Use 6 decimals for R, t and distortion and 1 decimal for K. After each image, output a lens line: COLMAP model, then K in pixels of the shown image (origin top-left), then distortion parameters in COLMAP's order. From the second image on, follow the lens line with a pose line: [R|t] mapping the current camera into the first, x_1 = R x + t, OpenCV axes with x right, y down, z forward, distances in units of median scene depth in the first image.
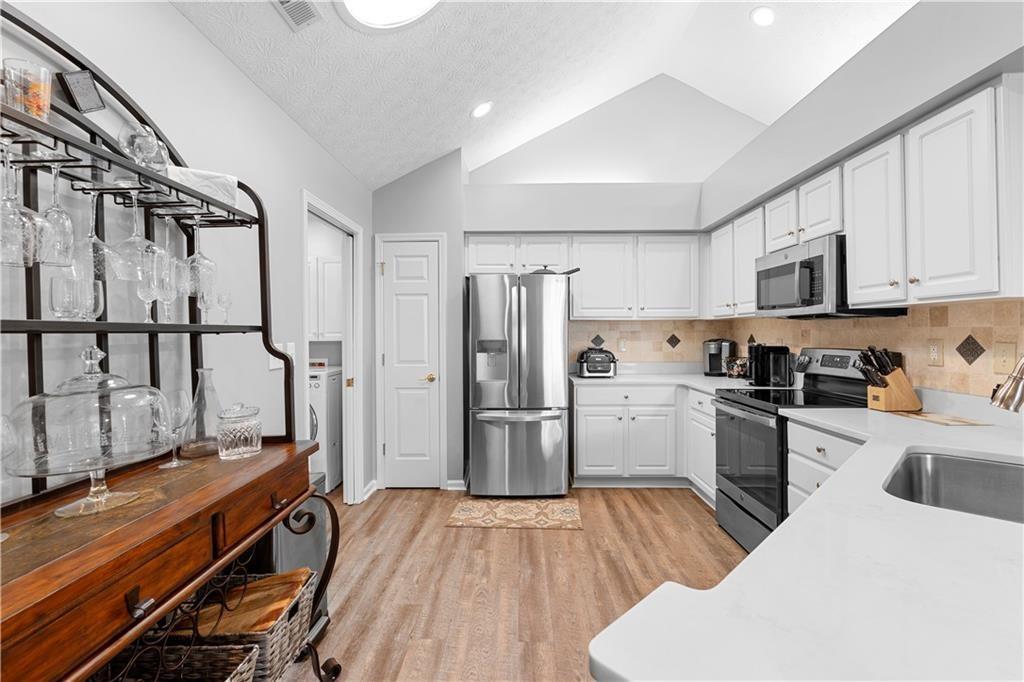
lens RADIAL K [[467.0, 0, 509.6], [0, 467.0, 337.9], [0, 0, 1]] dist [-0.003612, 0.000828]
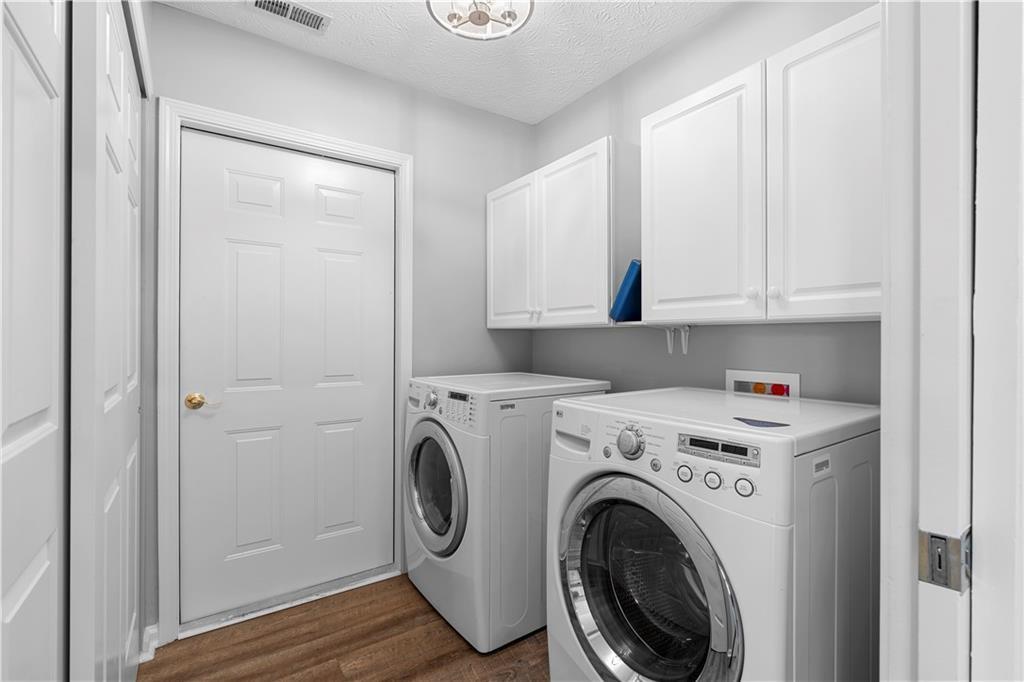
lens RADIAL K [[467.0, 0, 509.6], [0, 467.0, 337.9], [0, 0, 1]] dist [-0.003612, 0.000828]
pose [[0.589700, 0.004825, -0.807608, -0.476816], [-0.009885, 0.999950, -0.001245, 0.040504], [0.807562, 0.008717, 0.589719, 1.250489]]
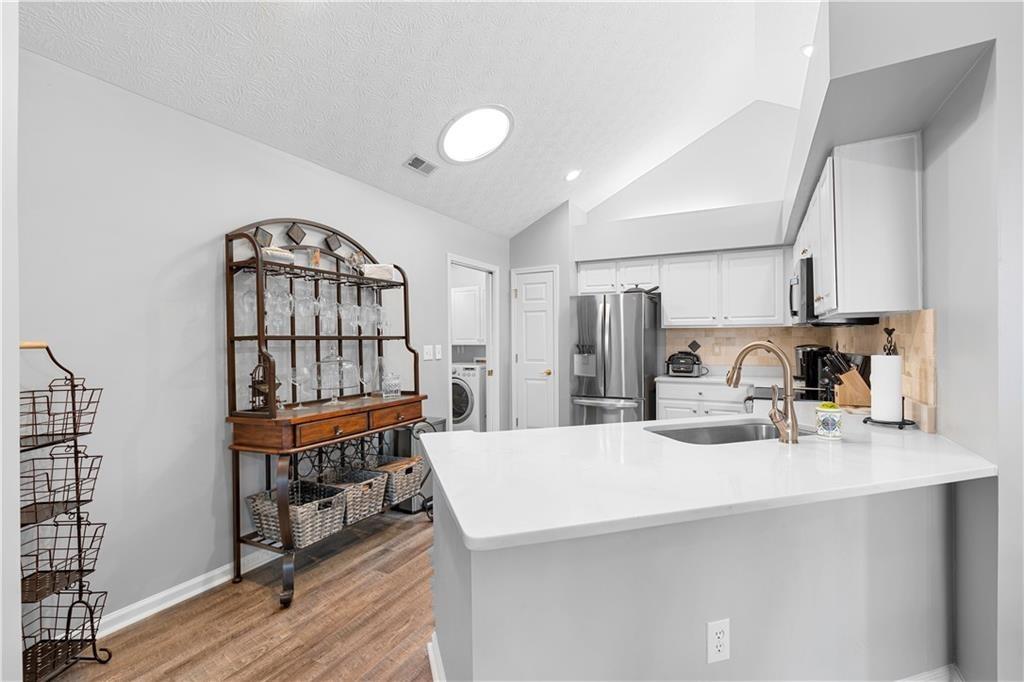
lens RADIAL K [[465.6, 0, 508.0], [0, 465.6, 345.3], [0, 0, 1]] dist [-0.000898, 0.000154]
pose [[0.892463, 0.005247, -0.451090, 0.584189], [-0.003646, 0.999984, 0.004418, 0.002651], [0.451106, -0.002299, 0.892468, -0.450847]]
